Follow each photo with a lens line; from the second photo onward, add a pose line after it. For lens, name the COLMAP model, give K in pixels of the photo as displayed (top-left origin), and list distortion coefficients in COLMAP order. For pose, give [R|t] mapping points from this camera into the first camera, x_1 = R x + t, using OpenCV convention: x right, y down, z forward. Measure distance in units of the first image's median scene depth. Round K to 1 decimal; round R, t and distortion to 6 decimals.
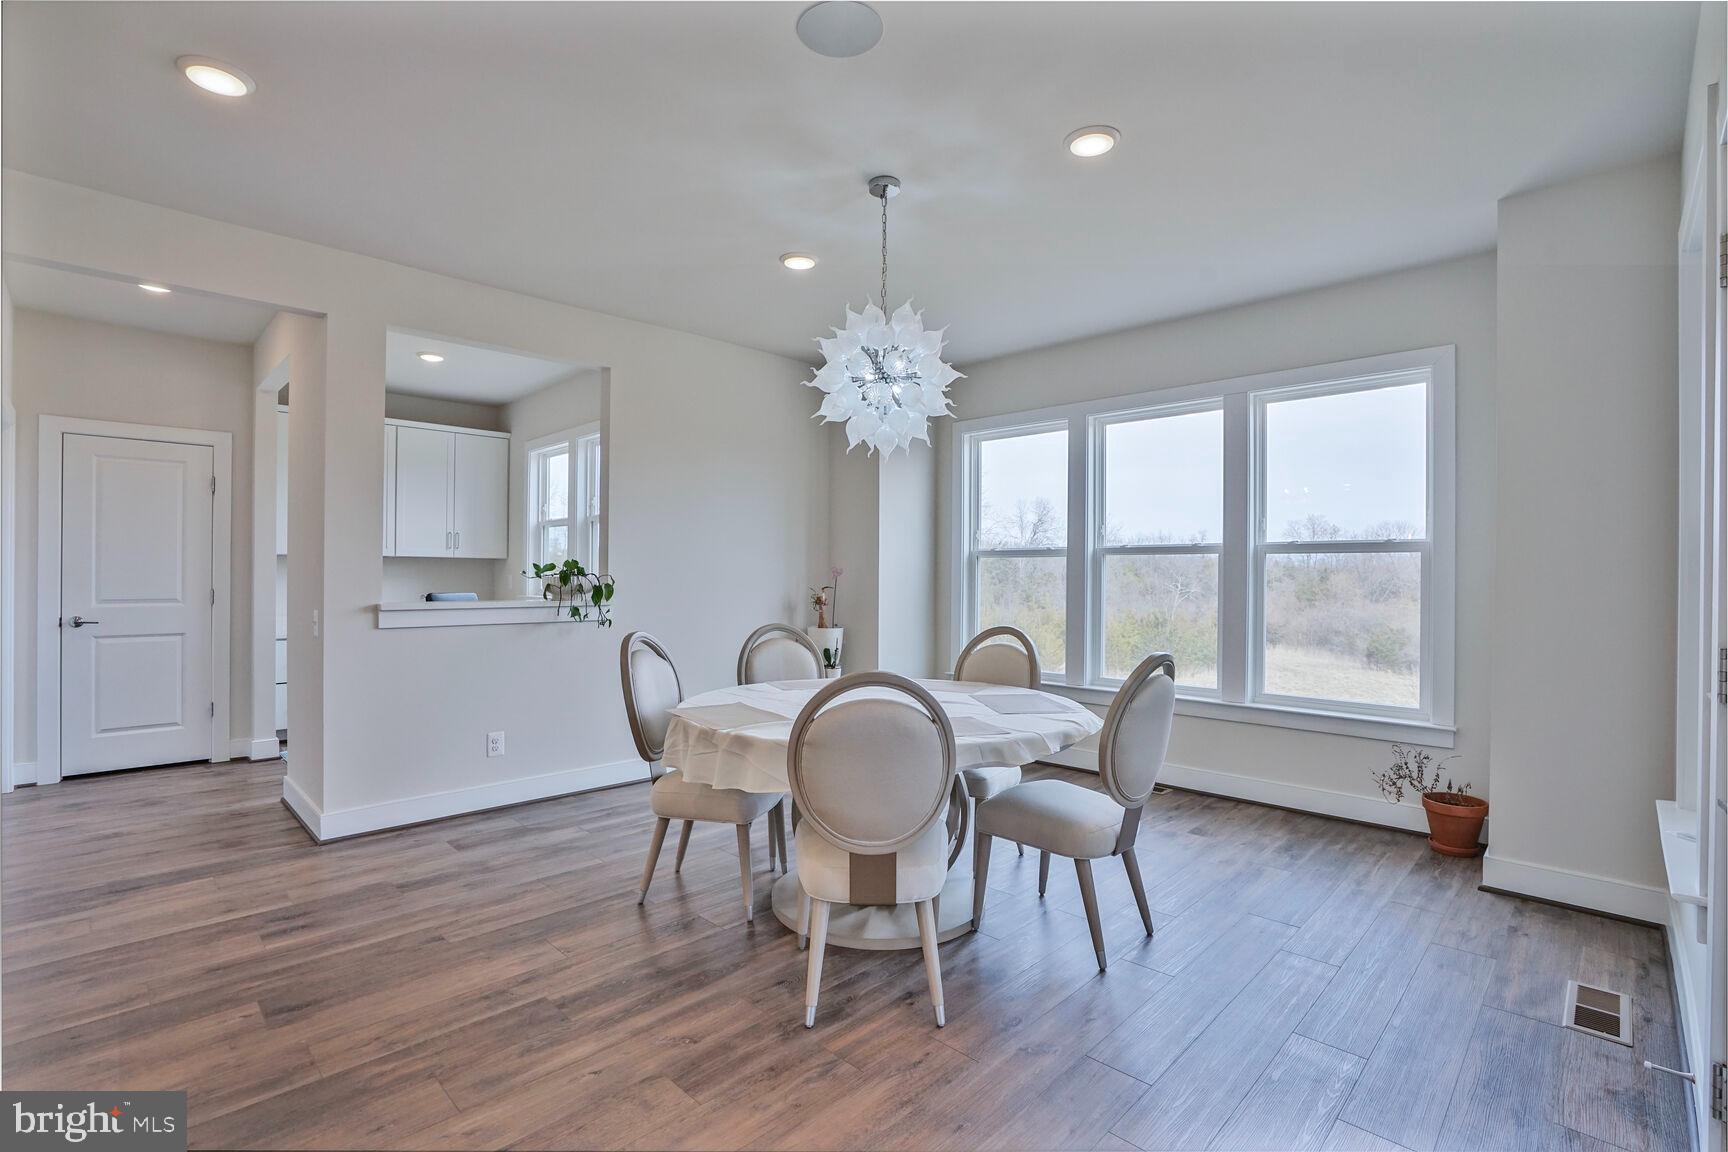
lens RADIAL K [[828.6, 0, 864.0], [0, 828.6, 576.0], [0, 0, 1]] dist [-0.000367, 0.000181]
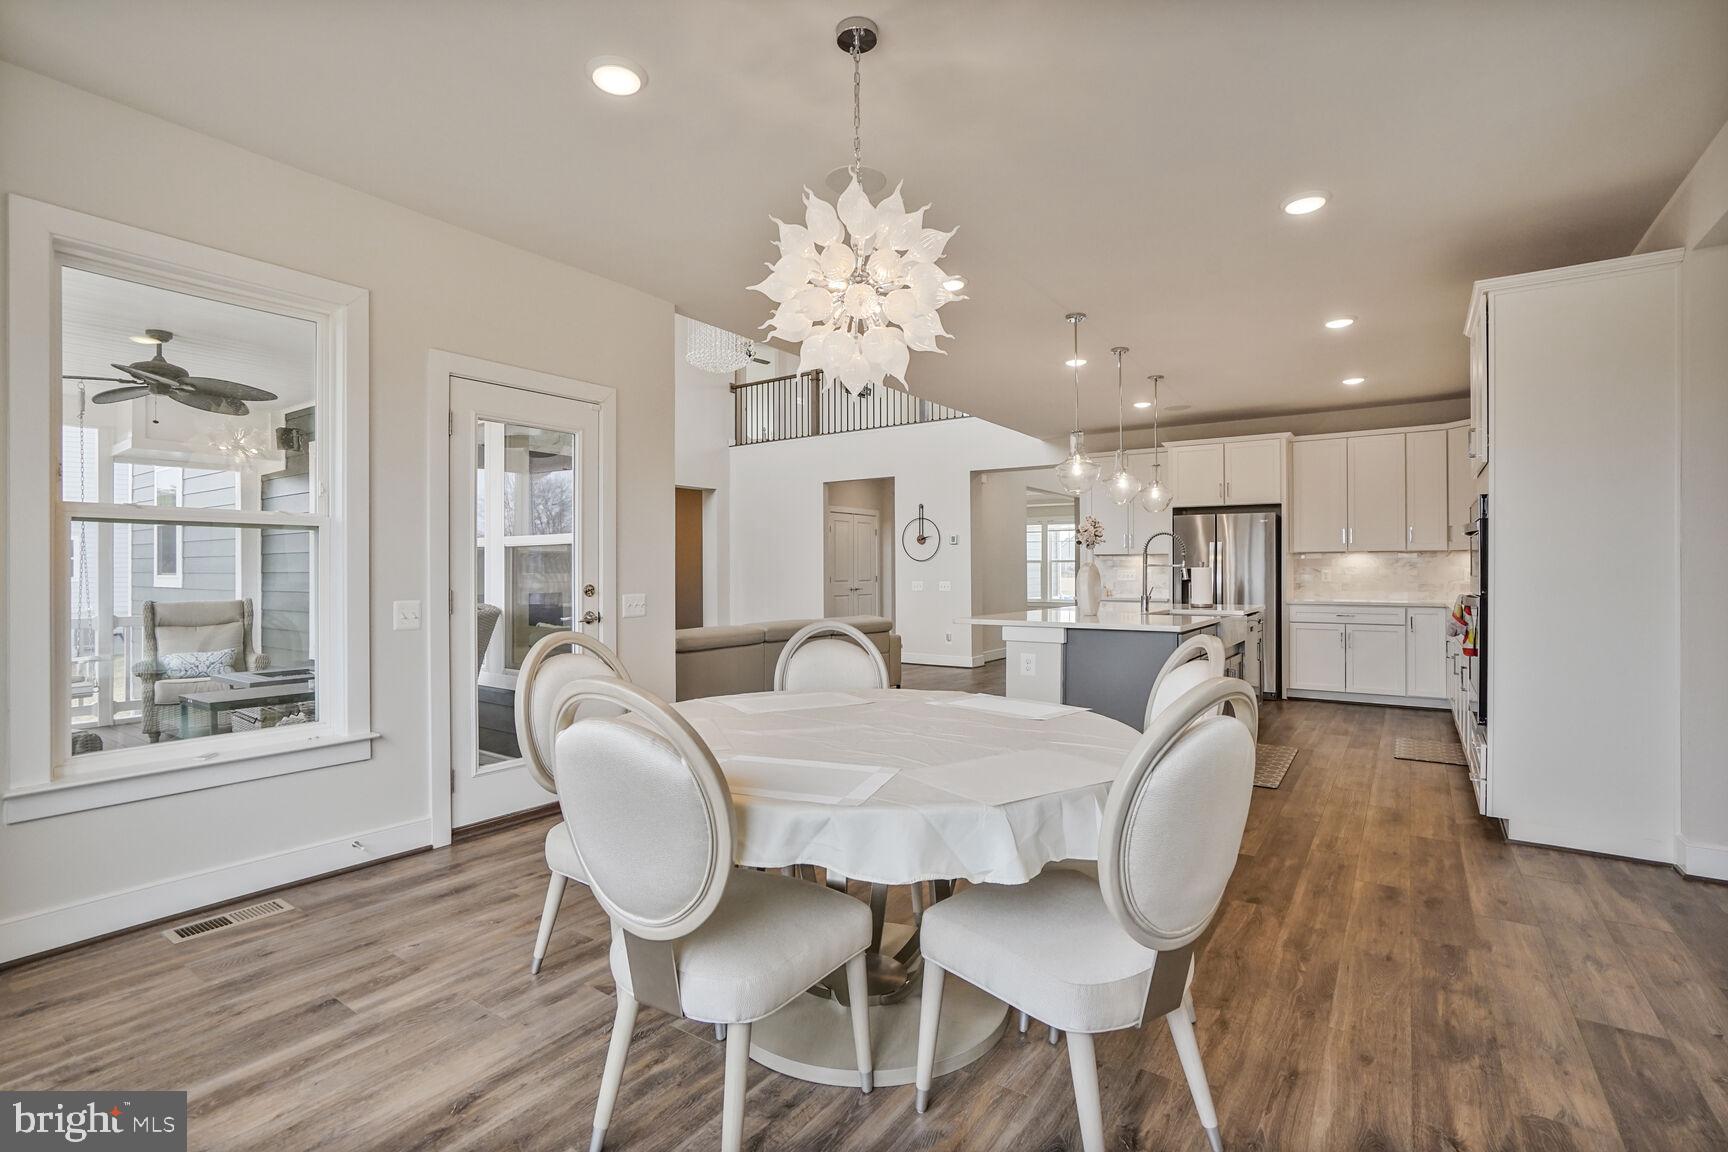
lens RADIAL K [[828.6, 0, 864.0], [0, 828.6, 576.0], [0, 0, 1]] dist [-0.000367, 0.000181]
pose [[-0.986369, -0.004489, -0.164486, 0.142584], [-0.004579, 0.999990, 0.000166, 0.018851], [0.164484, 0.000917, -0.986379, 1.795440]]
